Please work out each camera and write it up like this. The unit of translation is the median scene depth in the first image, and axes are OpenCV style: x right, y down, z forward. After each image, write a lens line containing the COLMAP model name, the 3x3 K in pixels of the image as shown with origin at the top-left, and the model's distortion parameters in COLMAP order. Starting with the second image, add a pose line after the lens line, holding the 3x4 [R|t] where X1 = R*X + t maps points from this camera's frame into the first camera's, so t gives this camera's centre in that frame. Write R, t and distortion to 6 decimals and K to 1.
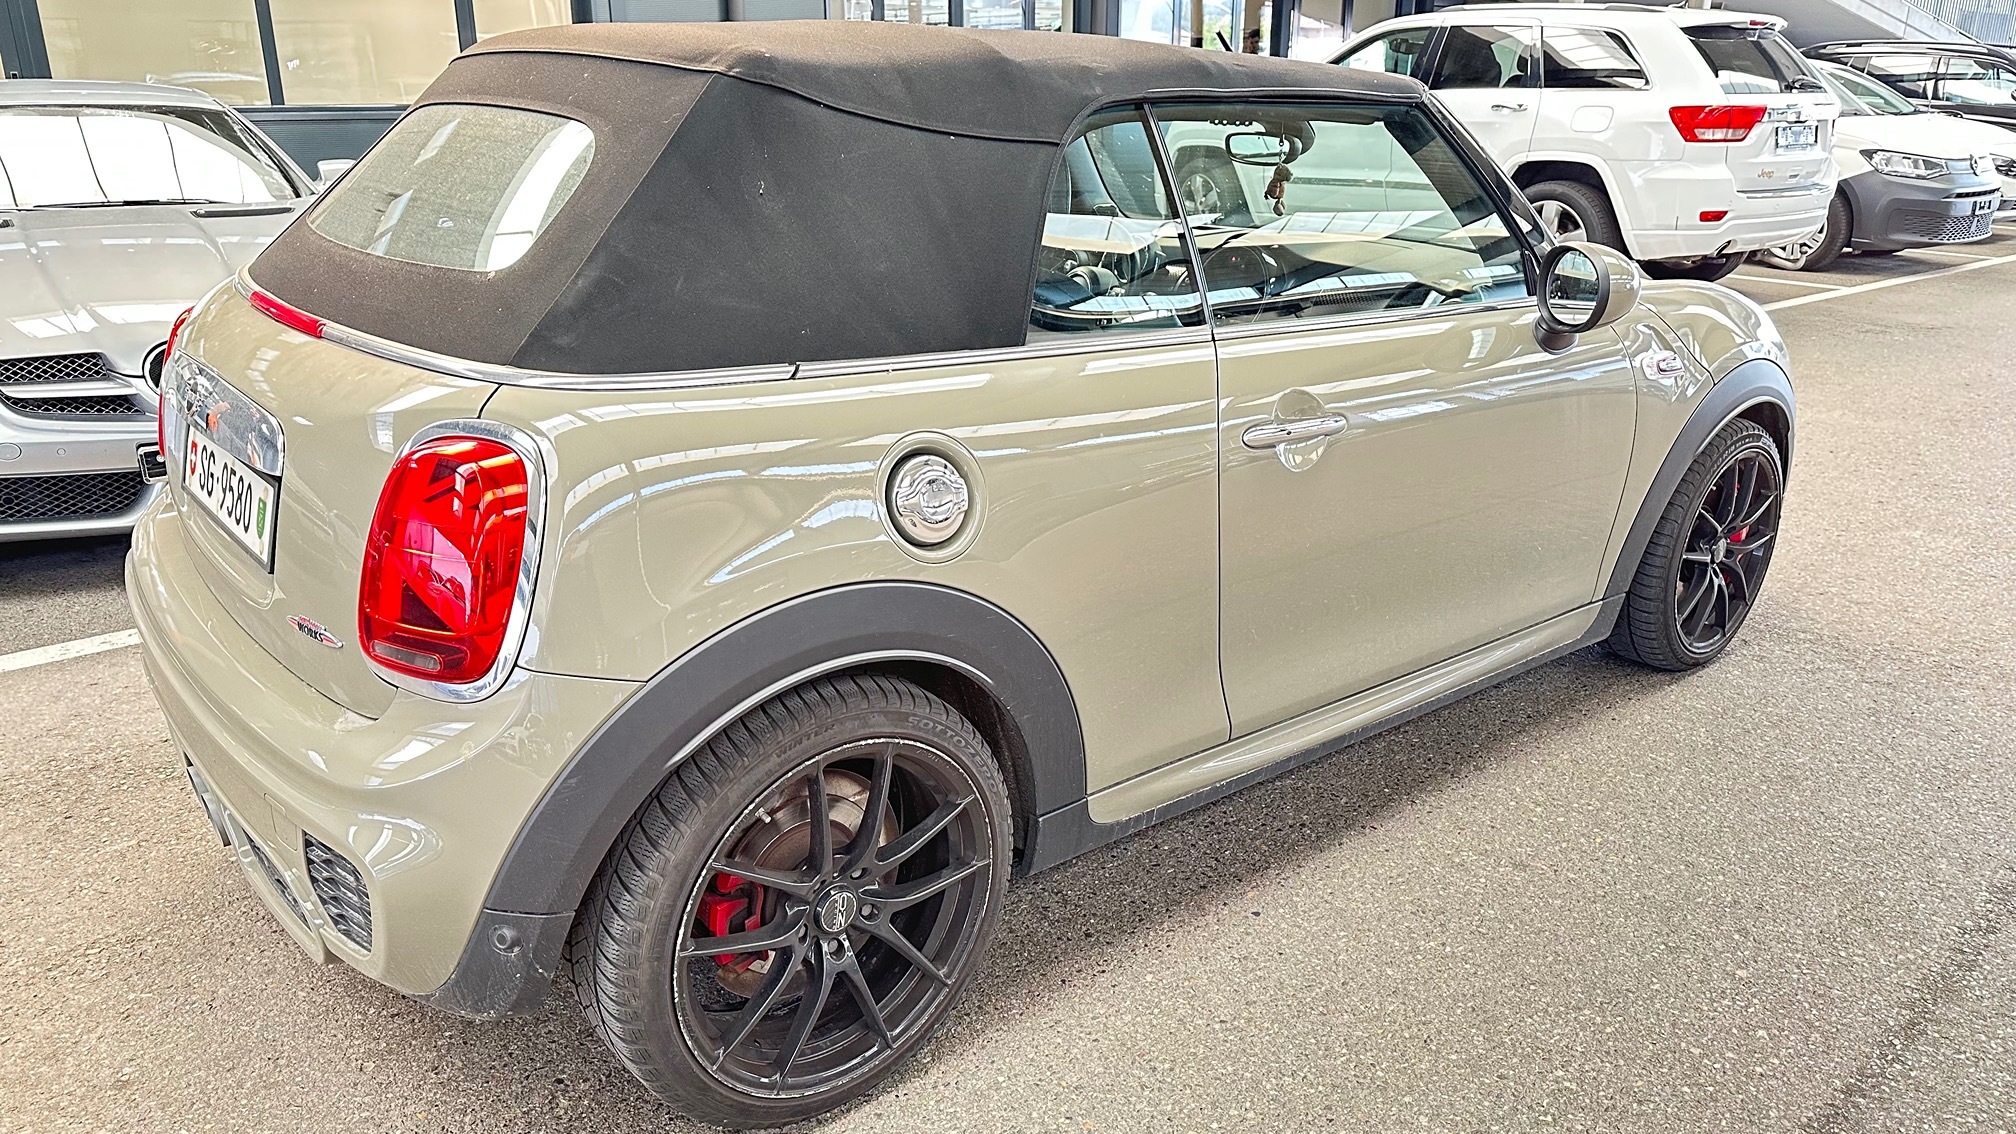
lens RADIAL K [[1419.2, 0, 1013.8], [0, 1419.2, 563.2], [0, 0, 1]] dist [-0.000538, -0.001113]
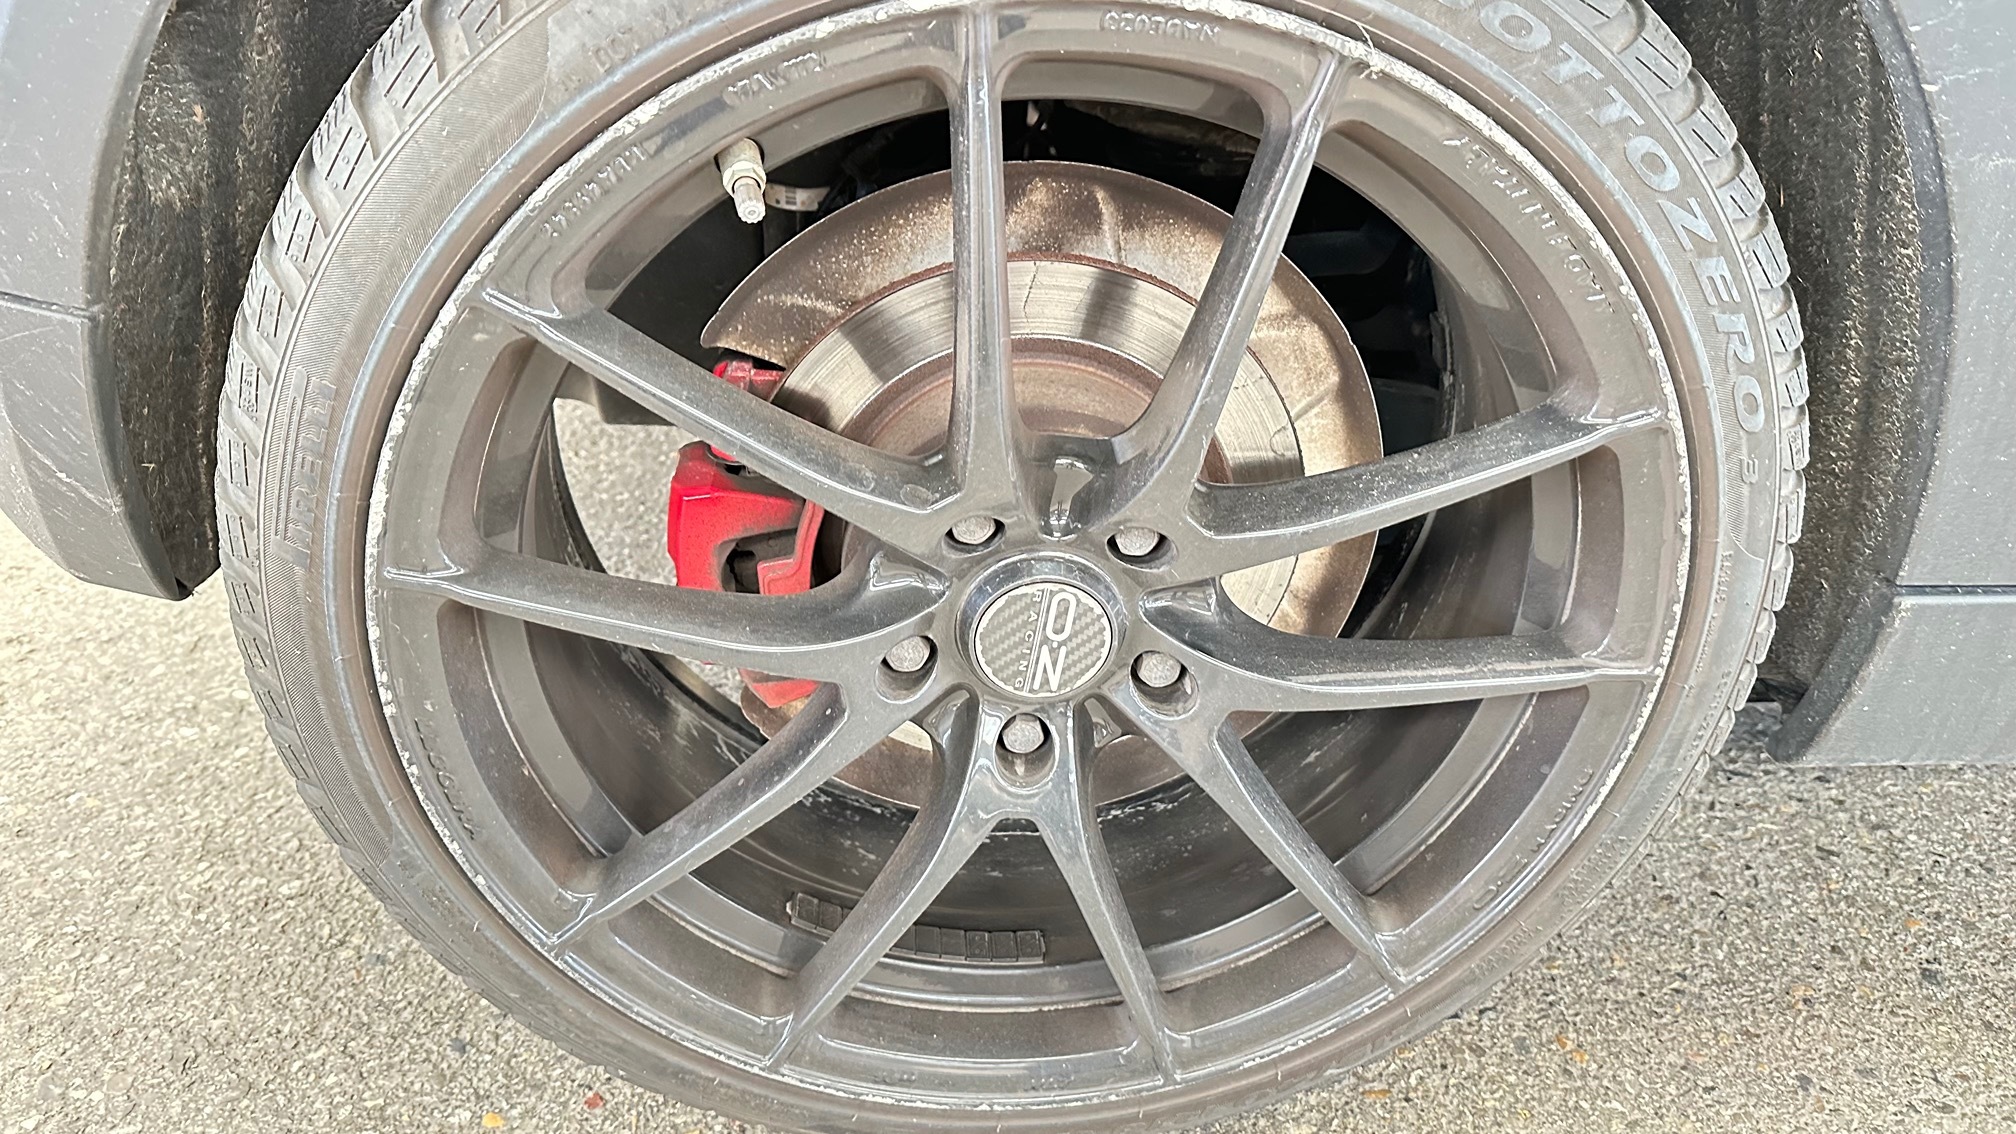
lens RADIAL K [[1419.2, 0, 1003.4], [0, 1419.2, 552.8], [0, 0, 1]] dist [-0.000538, -0.001113]
pose [[0.805308, 0.308902, -0.506022, 0.015196], [-0.204580, 0.945897, 0.251846, 0.147365], [0.556441, -0.099291, 0.824933, 0.716494]]
